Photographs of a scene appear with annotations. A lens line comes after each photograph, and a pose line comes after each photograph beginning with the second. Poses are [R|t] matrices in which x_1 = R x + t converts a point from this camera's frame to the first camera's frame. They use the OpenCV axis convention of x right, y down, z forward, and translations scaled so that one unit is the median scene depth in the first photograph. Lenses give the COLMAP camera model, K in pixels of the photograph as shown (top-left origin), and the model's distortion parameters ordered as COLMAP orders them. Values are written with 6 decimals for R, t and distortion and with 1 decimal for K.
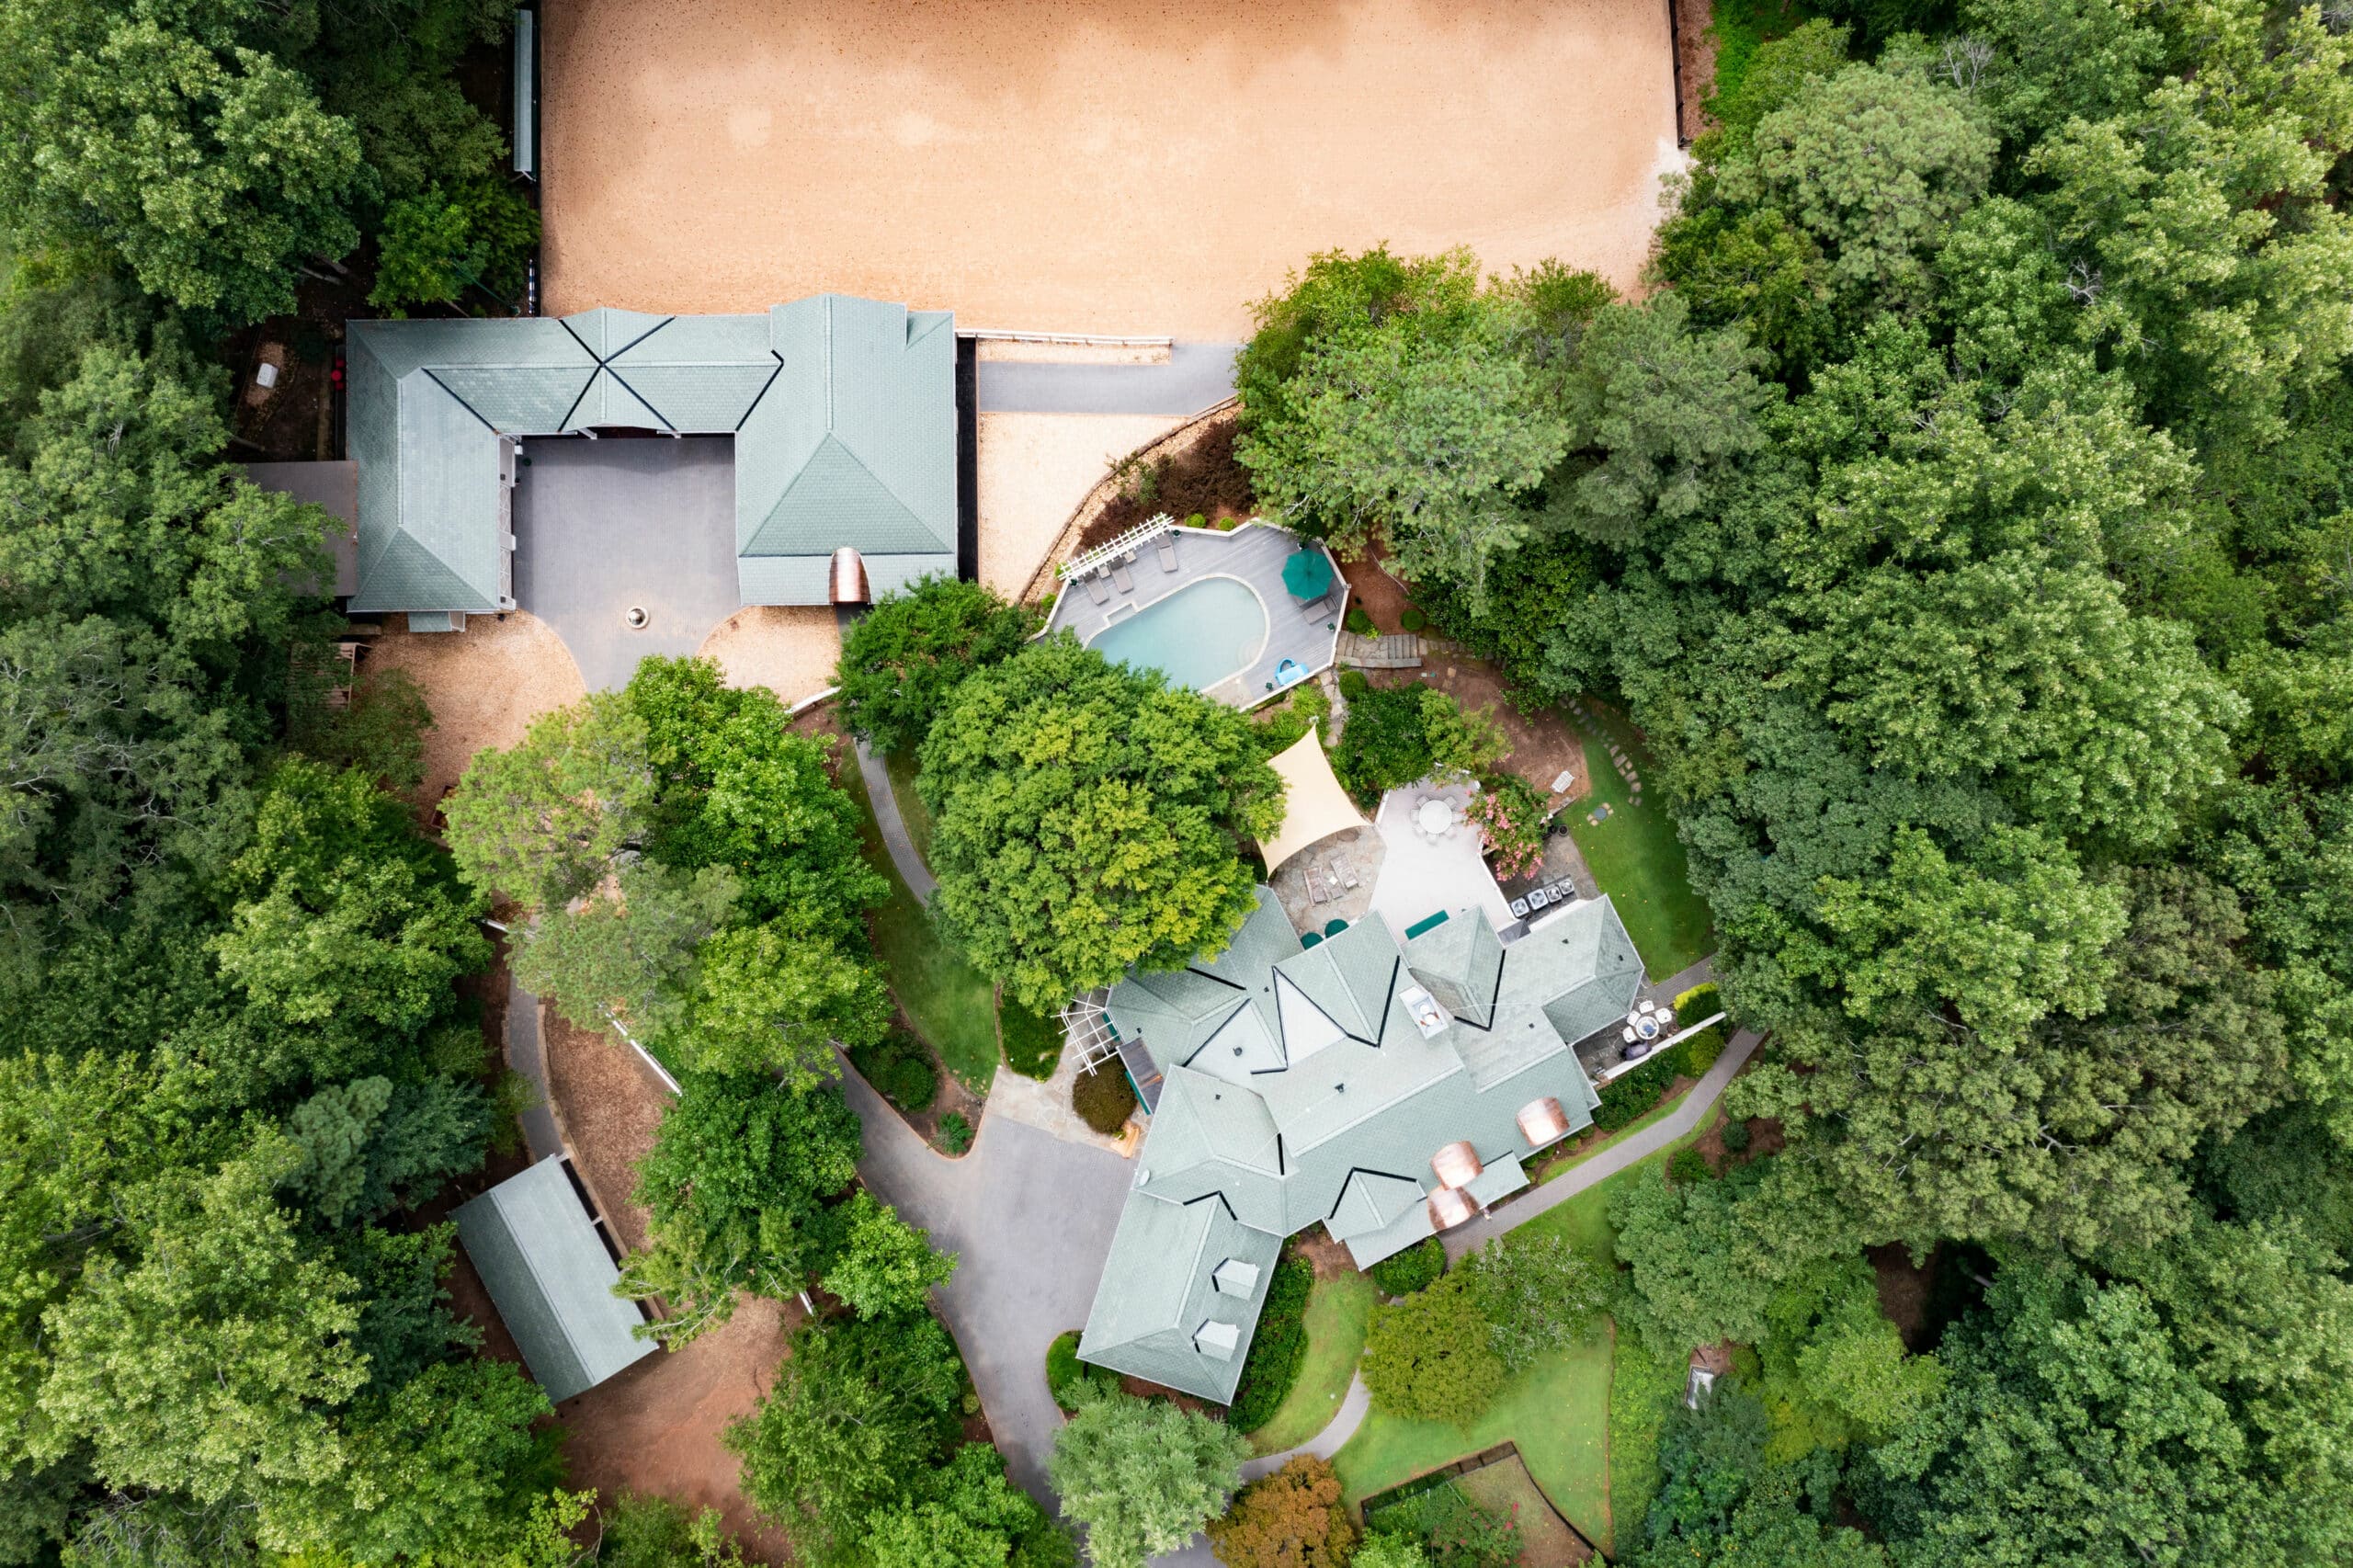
lens RADIAL K [[1864.7, 0, 1169.4], [0, 1864.7, 781.1], [0, 0, 1]] dist [-0.000596, 0.001095]
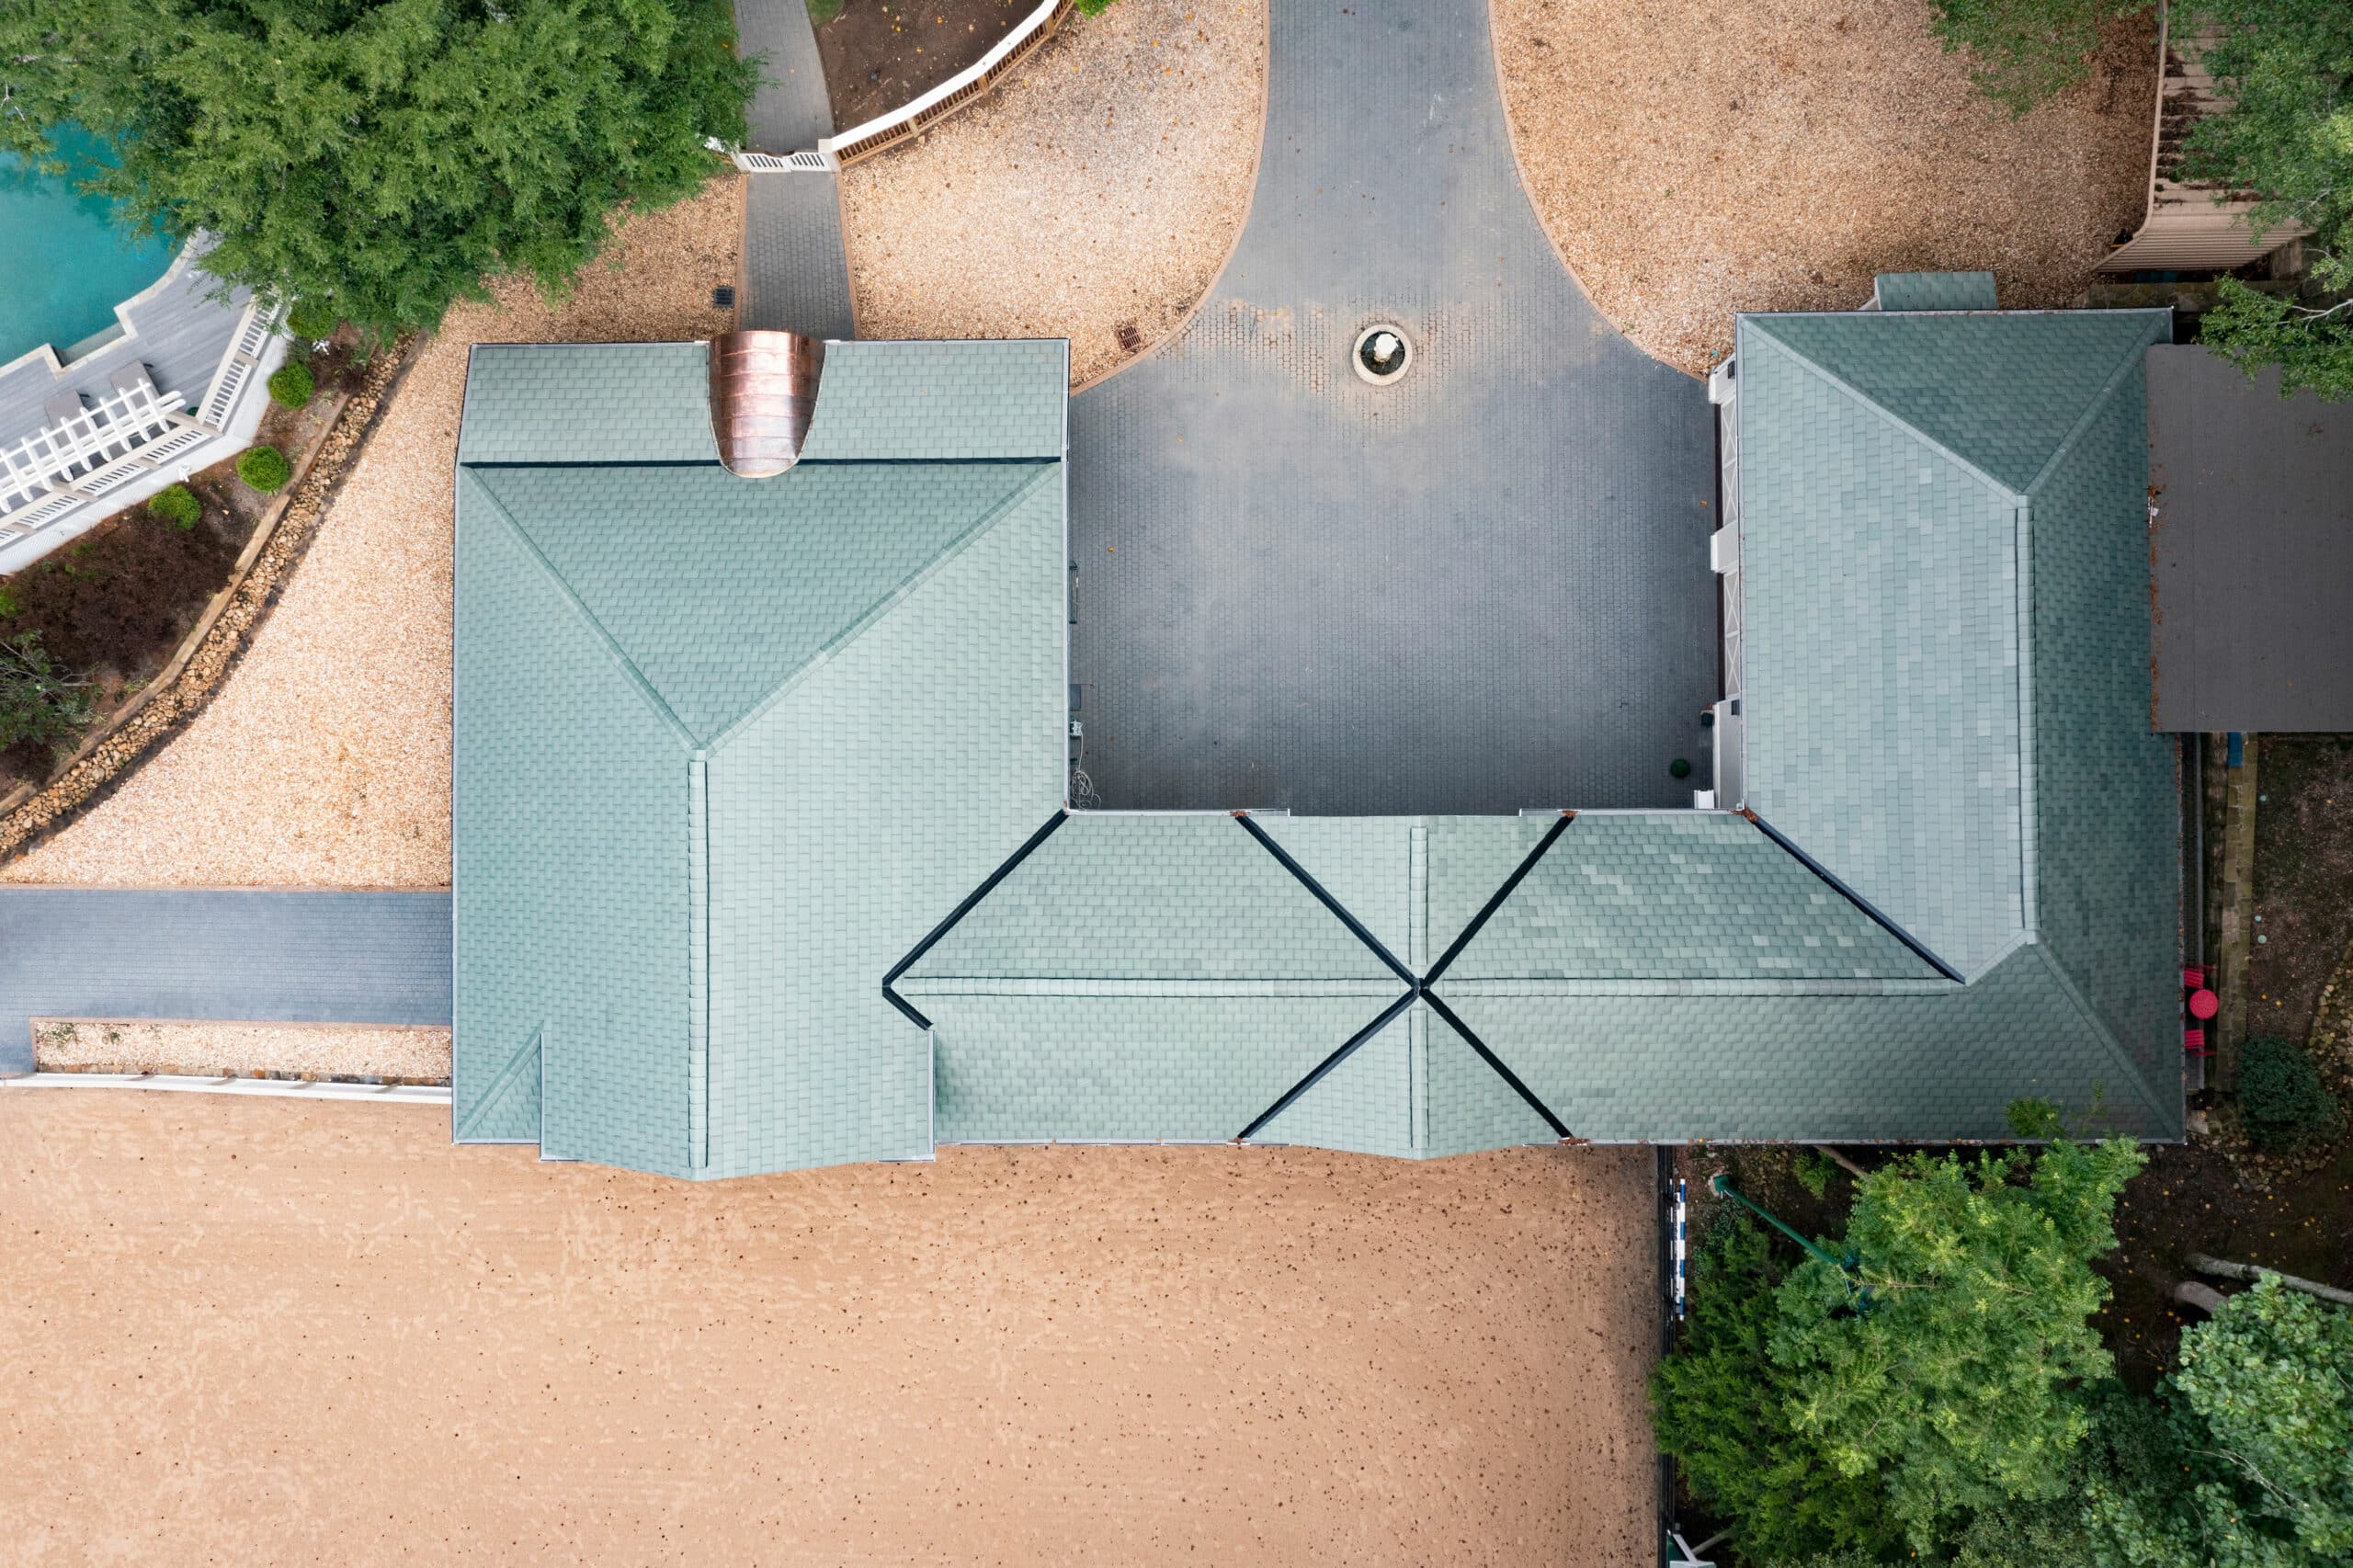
lens RADIAL K [[1864.7, 0, 1184.5], [0, 1864.7, 781.5], [0, 0, 1]] dist [-0.000596, 0.001095]
pose [[-0.999047, -0.005590, 0.043287, -0.261791], [0.007478, -0.999022, 0.043575, -0.190955], [0.043001, 0.043857, 0.998112, 0.624524]]
